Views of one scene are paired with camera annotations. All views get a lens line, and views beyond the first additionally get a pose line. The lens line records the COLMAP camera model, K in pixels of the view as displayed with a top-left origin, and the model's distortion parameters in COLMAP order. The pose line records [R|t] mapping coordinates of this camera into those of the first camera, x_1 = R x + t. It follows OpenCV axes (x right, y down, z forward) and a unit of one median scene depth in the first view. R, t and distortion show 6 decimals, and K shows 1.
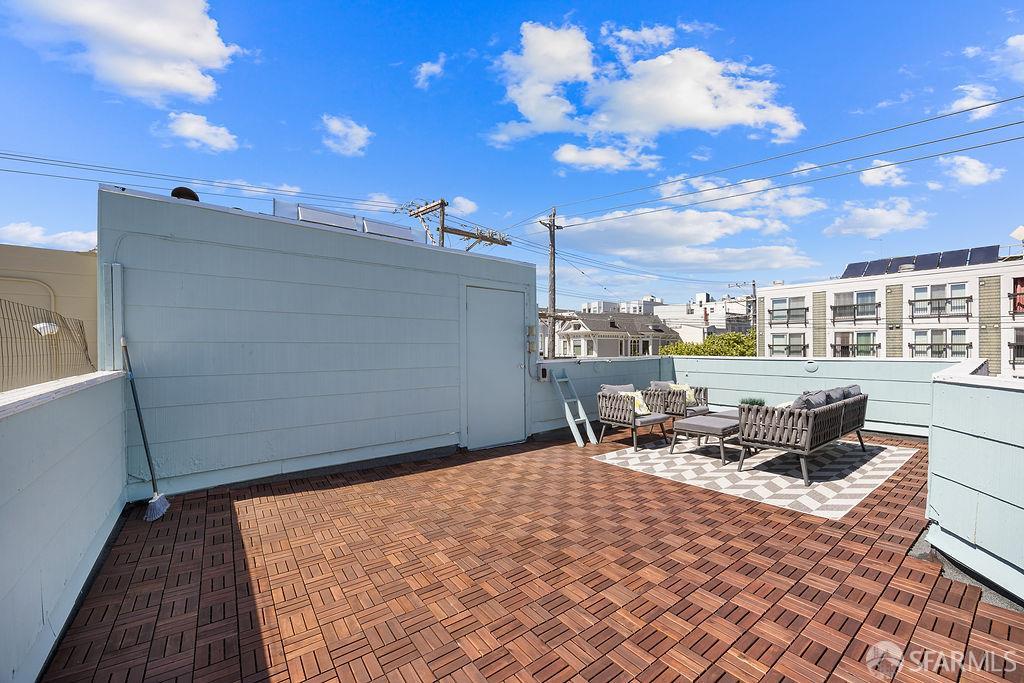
lens RADIAL K [[397.1, 0, 520.9], [0, 397.1, 353.2], [0, 0, 1]] dist [0.001793, -0.000053]
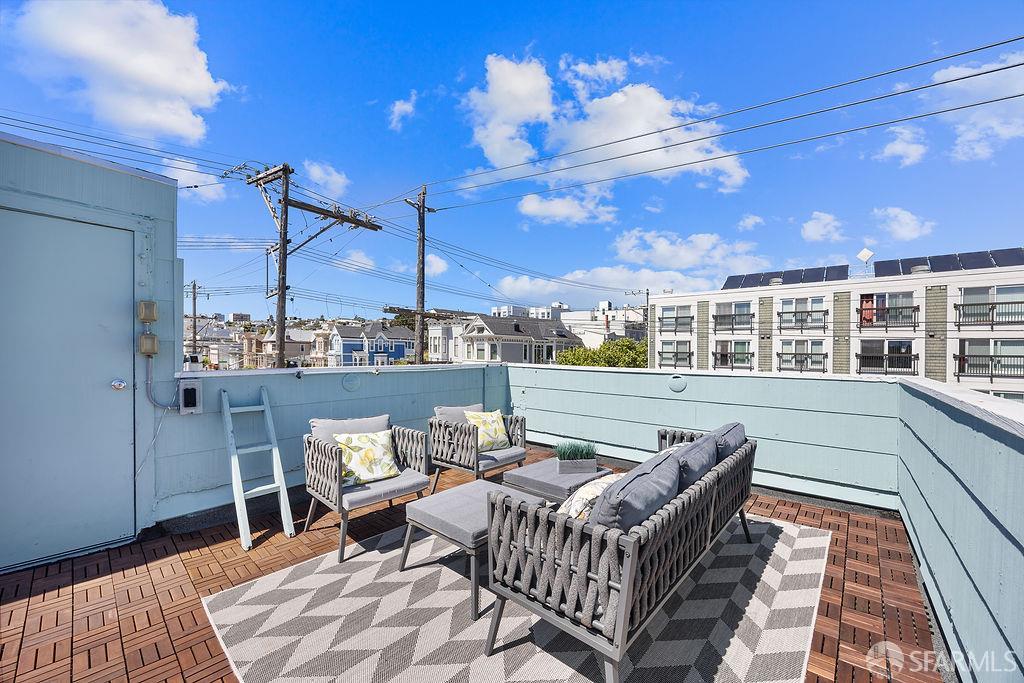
lens RADIAL K [[393.0, 0, 510.7], [0, 393.0, 355.1], [0, 0, 1]] dist [-0.000809, -0.000027]
pose [[0.982827, 0.015281, 0.183893, 0.084154], [-0.014446, 0.999878, -0.005878, -0.001558], [-0.183961, 0.003120, 0.982929, 0.101792]]
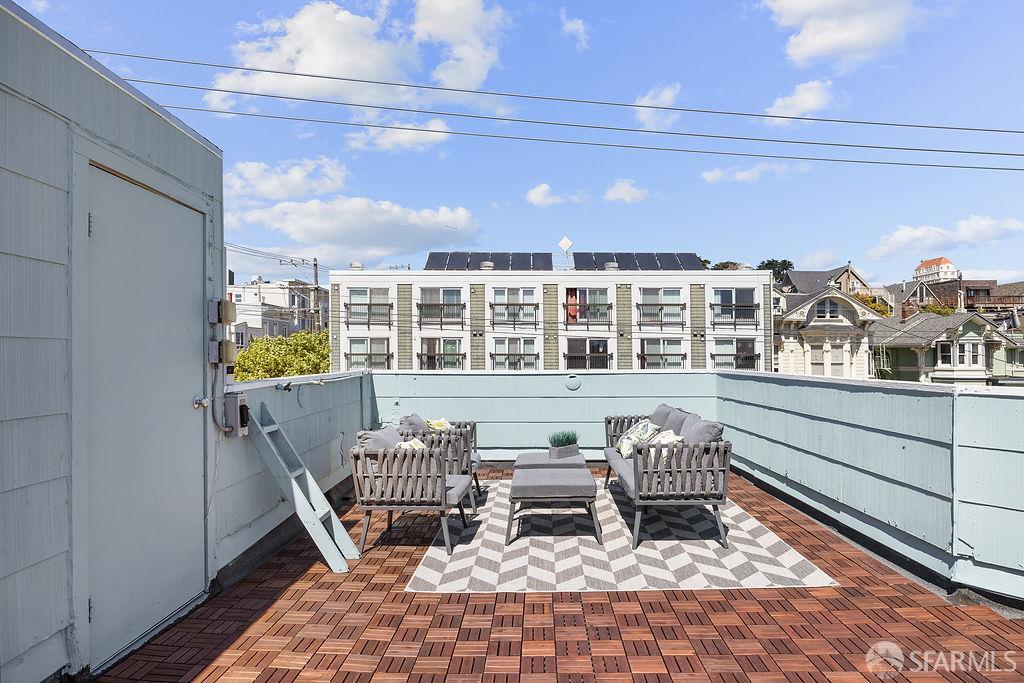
lens RADIAL K [[639.8, 0, 512.0], [0, 639.8, 341.5], [0, 0, 1]] dist [-0.000296, 0.000374]
pose [[0.637281, 0.022404, 0.770306, -0.064954], [0.007854, 0.999337, -0.035563, -0.000378], [-0.770591, 0.028714, 0.636683, 0.082720]]
